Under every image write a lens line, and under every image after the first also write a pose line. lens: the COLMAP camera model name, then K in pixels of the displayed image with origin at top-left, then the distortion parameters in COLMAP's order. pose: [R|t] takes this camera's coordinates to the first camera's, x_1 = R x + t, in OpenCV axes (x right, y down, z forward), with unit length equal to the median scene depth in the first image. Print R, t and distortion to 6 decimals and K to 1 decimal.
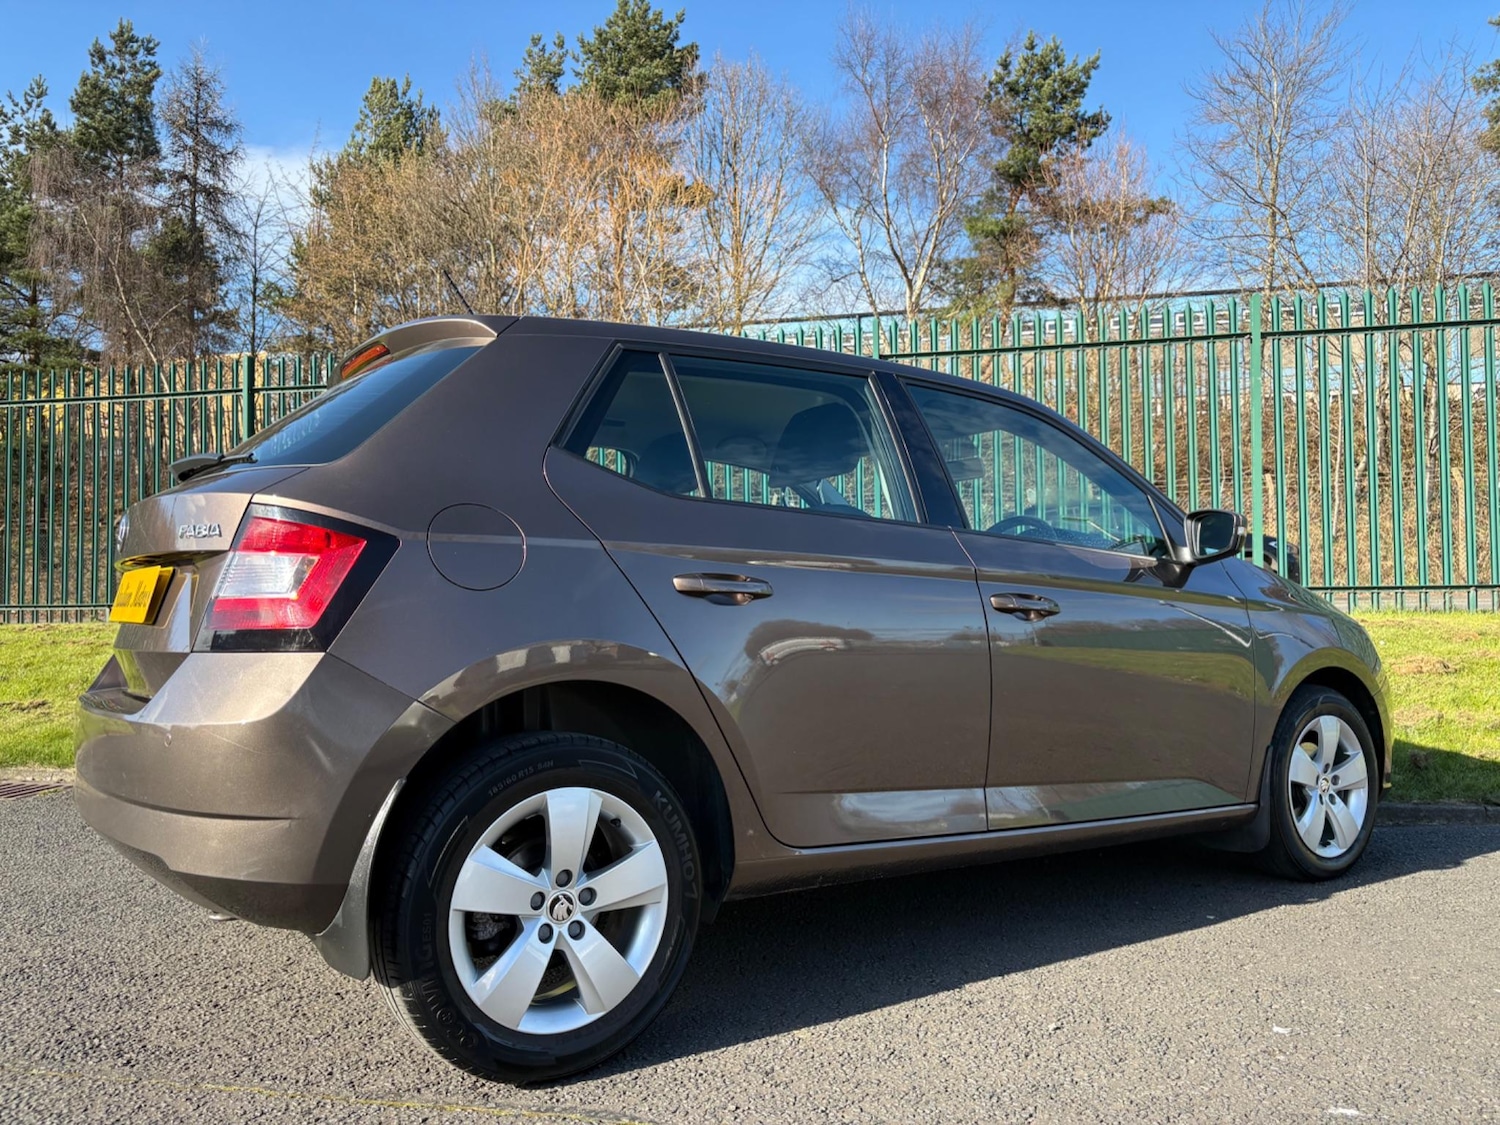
lens RADIAL K [[1139.3, 0, 771.5], [0, 1139.3, 540.0], [0, 0, 1]] dist [0.040588, -0.040601]
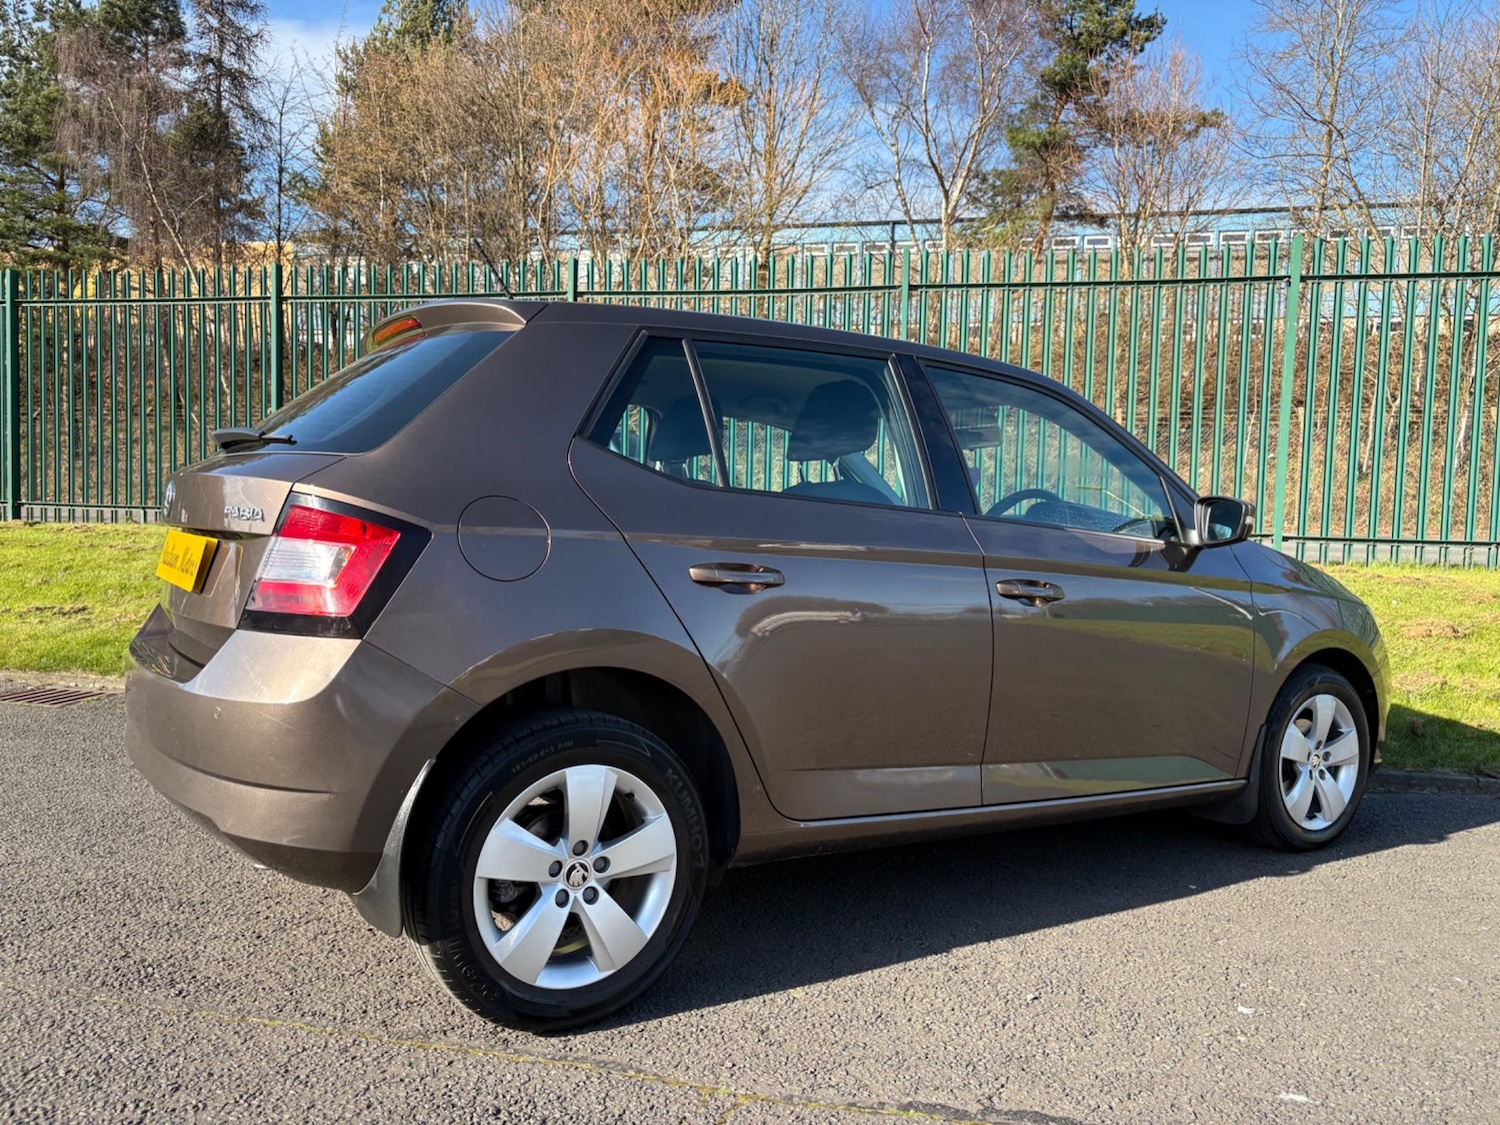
lens RADIAL K [[1139.3, 0, 763.9], [0, 1139.3, 552.2], [0, 0, 1]] dist [0.040588, -0.040601]
pose [[0.999012, 0.038052, -0.022966, 0.000177], [-0.035852, 0.995334, 0.089586, -0.002950], [0.026267, -0.088674, 0.995714, -0.001417]]
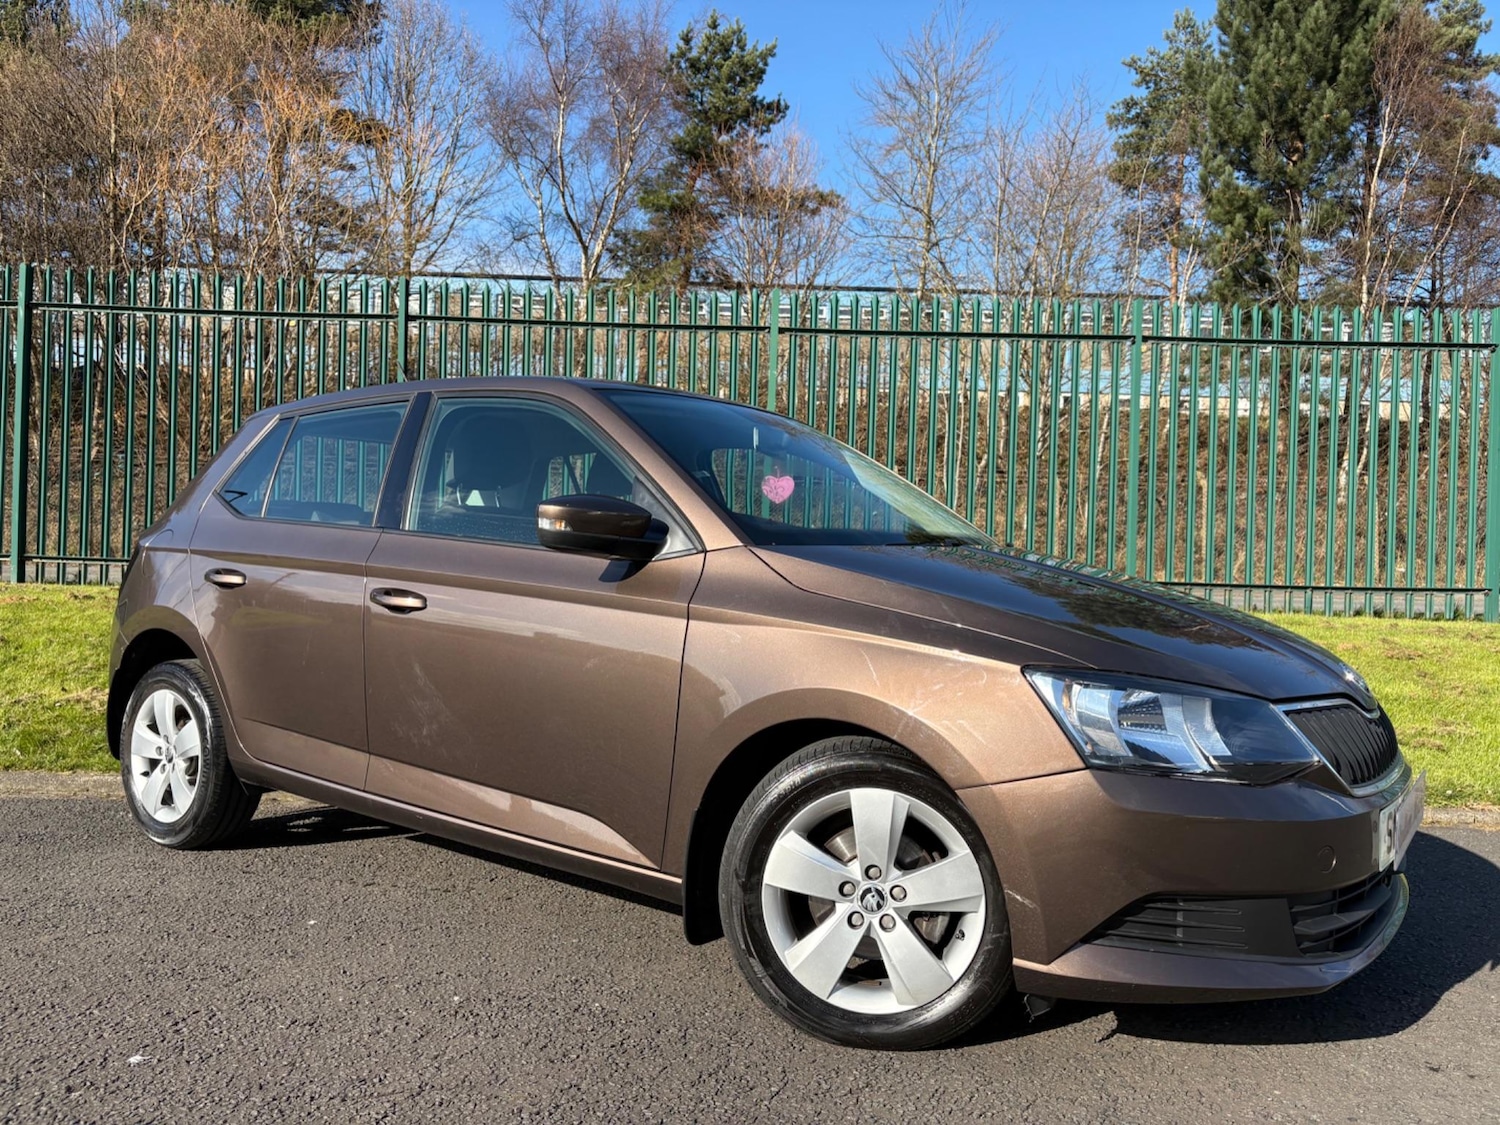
lens RADIAL K [[1139.3, 0, 746.3], [0, 1139.3, 551.9], [0, 0, 1]] dist [0.040588, -0.040601]
pose [[0.974214, 0.041890, 0.221703, 0.051649], [-0.049639, 0.998332, 0.029490, -0.000349], [-0.220098, -0.039735, 0.974668, -0.004210]]
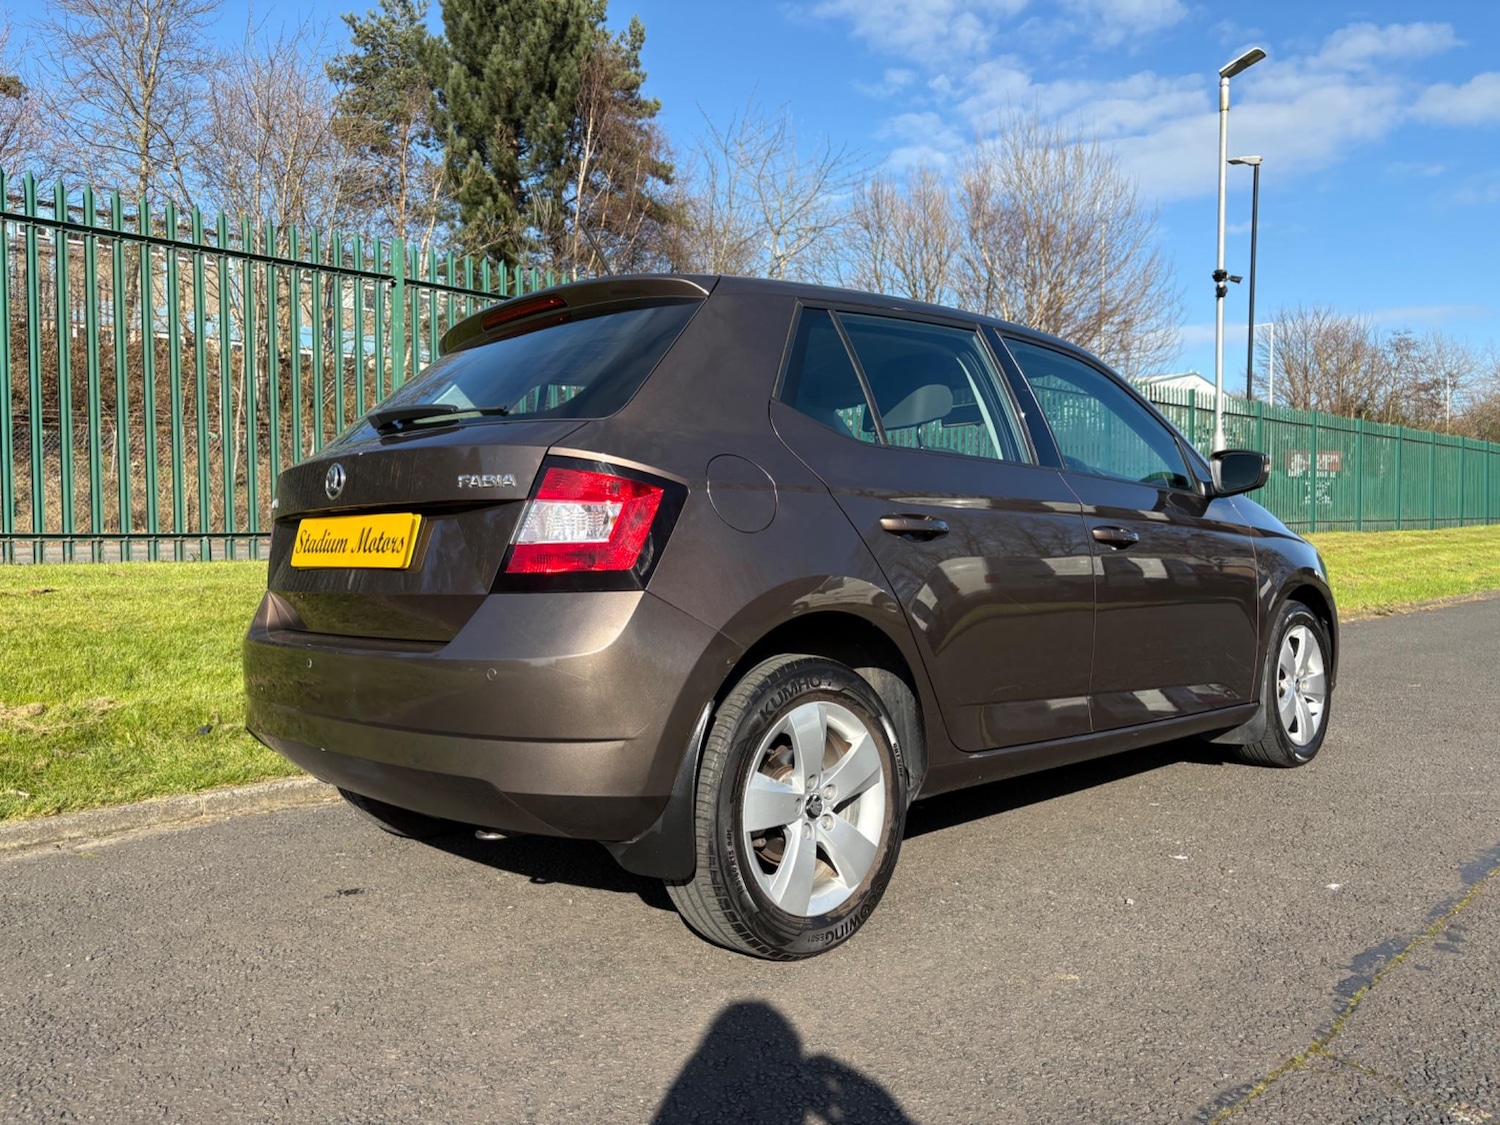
lens RADIAL K [[1139.3, 0, 754.6], [0, 1139.3, 559.0], [0, 0, 1]] dist [0.040588, -0.040601]
pose [[0.538691, -0.013251, 0.842399, -0.092332], [-0.037078, 0.998535, 0.039418, 0.006622], [-0.841687, -0.052469, 0.537411, 0.053852]]
